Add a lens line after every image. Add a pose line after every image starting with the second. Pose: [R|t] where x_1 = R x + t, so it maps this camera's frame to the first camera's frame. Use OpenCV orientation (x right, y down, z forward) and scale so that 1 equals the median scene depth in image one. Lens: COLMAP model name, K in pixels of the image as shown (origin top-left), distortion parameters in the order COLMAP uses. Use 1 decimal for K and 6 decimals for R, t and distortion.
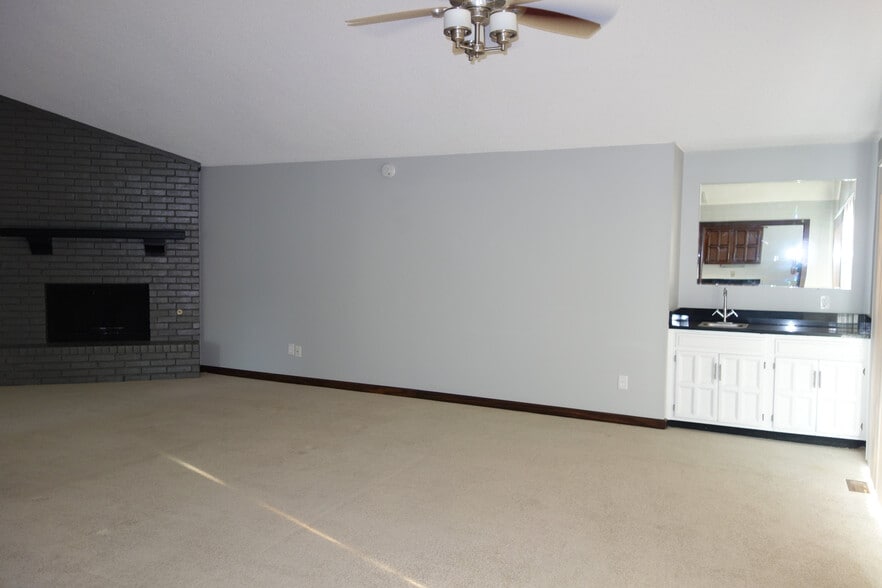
lens RADIAL K [[696.0, 0, 439.3], [0, 696.0, 291.0], [0, 0, 1]] dist [0.010097, -0.001956]
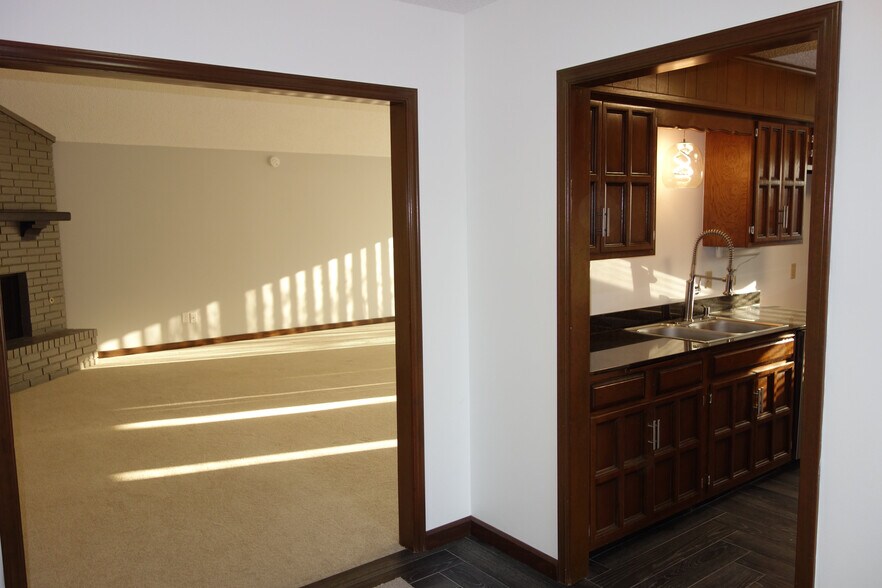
lens RADIAL K [[696.0, 0, 442.2], [0, 696.0, 293.9], [0, 0, 1]] dist [0.010097, -0.001956]
pose [[0.427410, -0.126617, 0.895147, -0.986019], [0.076414, 0.991660, 0.103783, -0.034461], [-0.900823, 0.024044, 0.433521, 0.143005]]
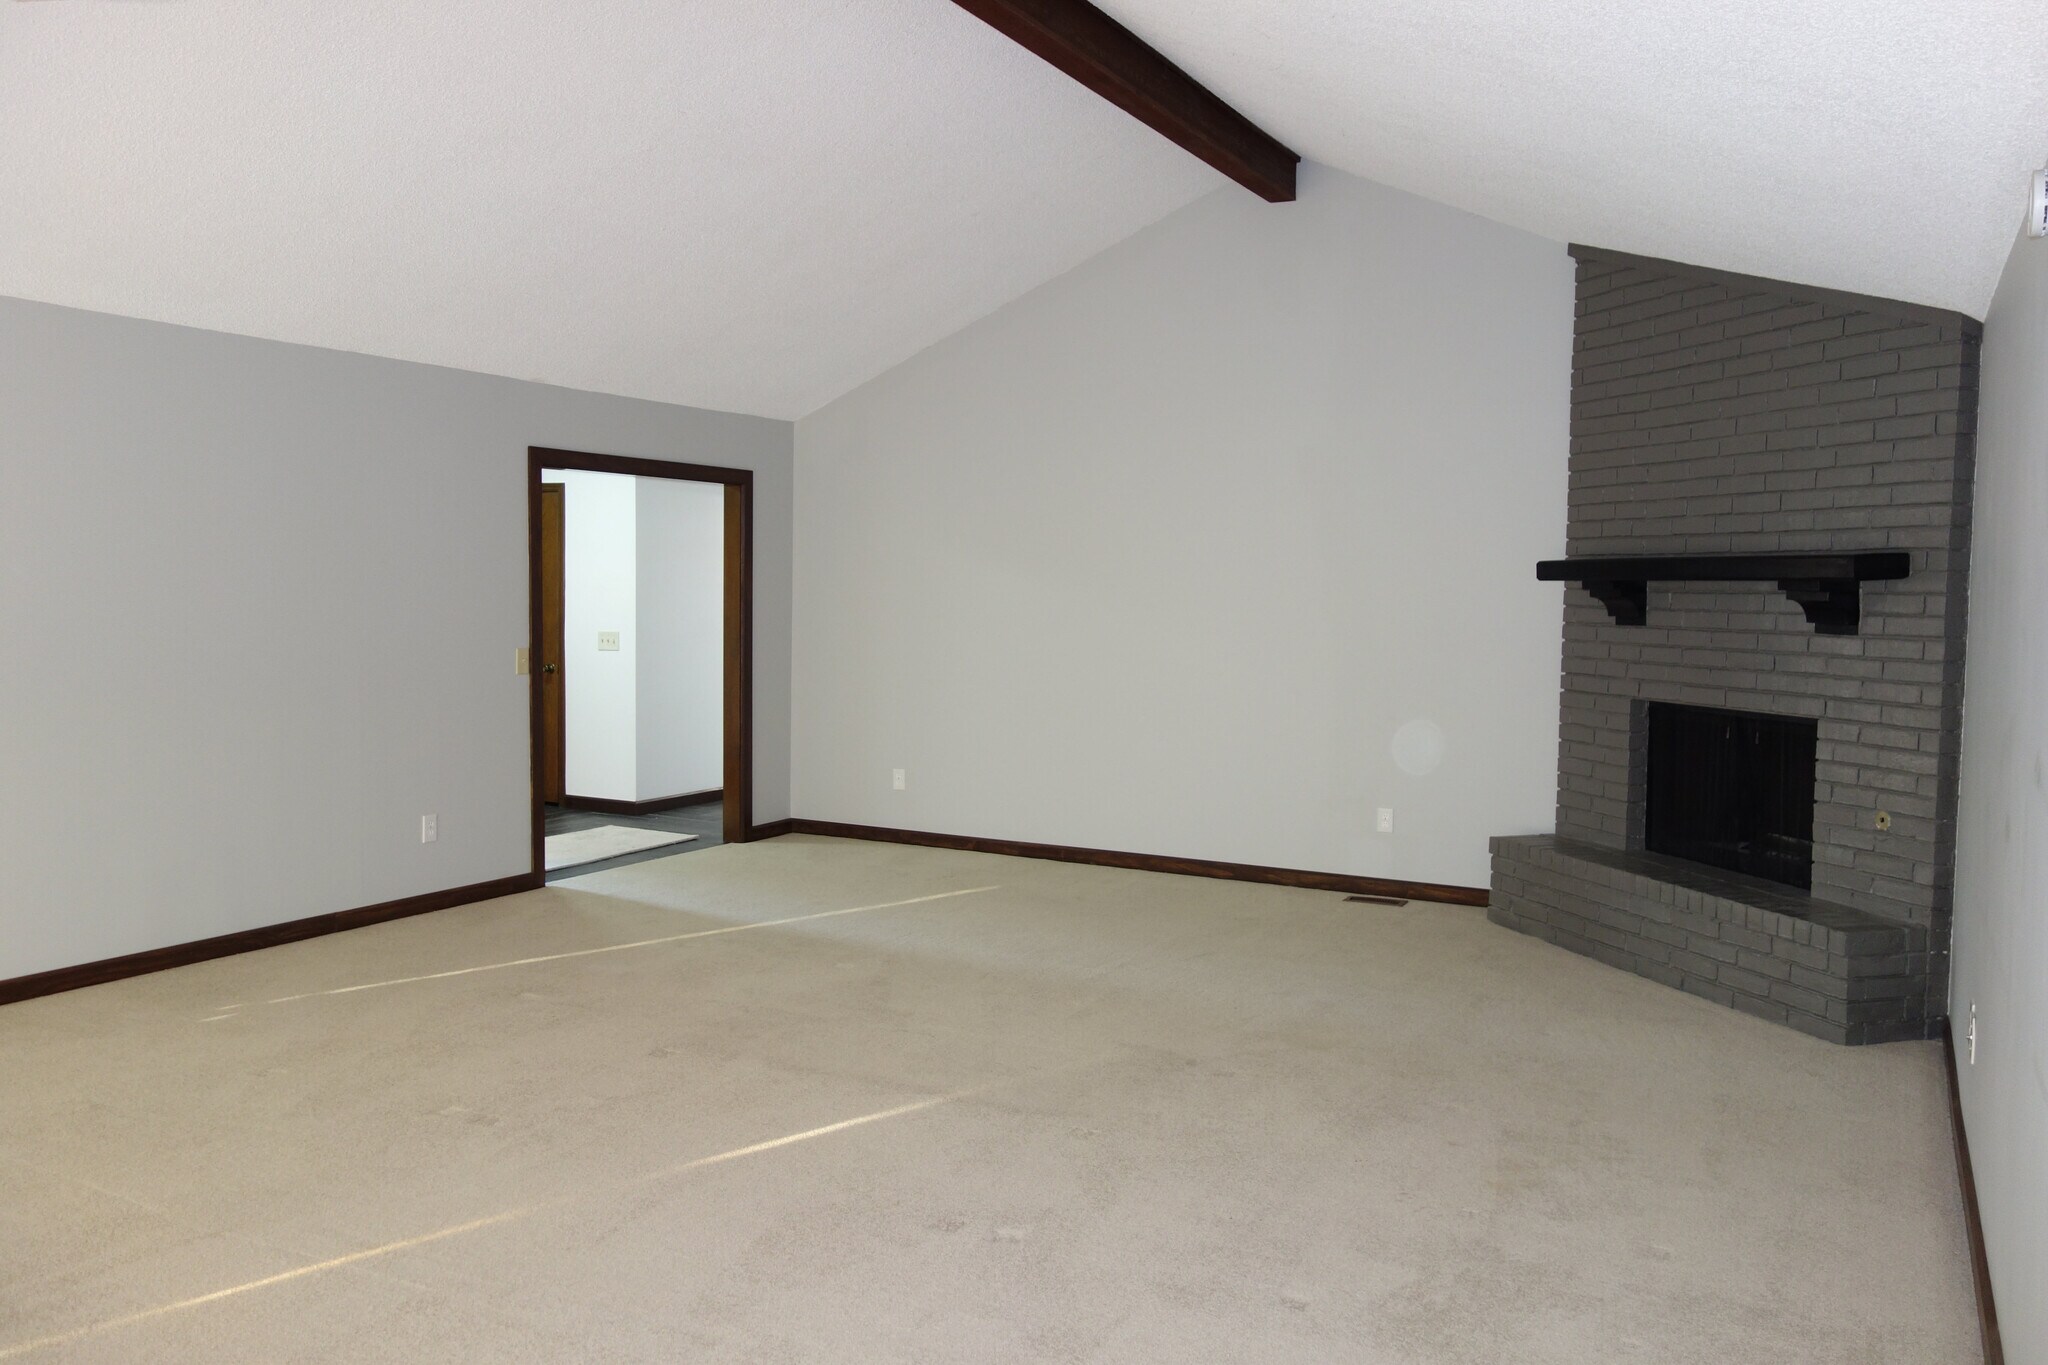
lens RADIAL K [[1616.1, 0, 1018.8], [0, 1616.1, 680.1], [0, 0, 1]] dist [0.010097, -0.001956]
pose [[-0.022997, 0.043796, -0.998776, 0.340484], [-0.071443, 0.996414, 0.045337, -0.036139], [0.997180, 0.072398, -0.019786, 0.644368]]
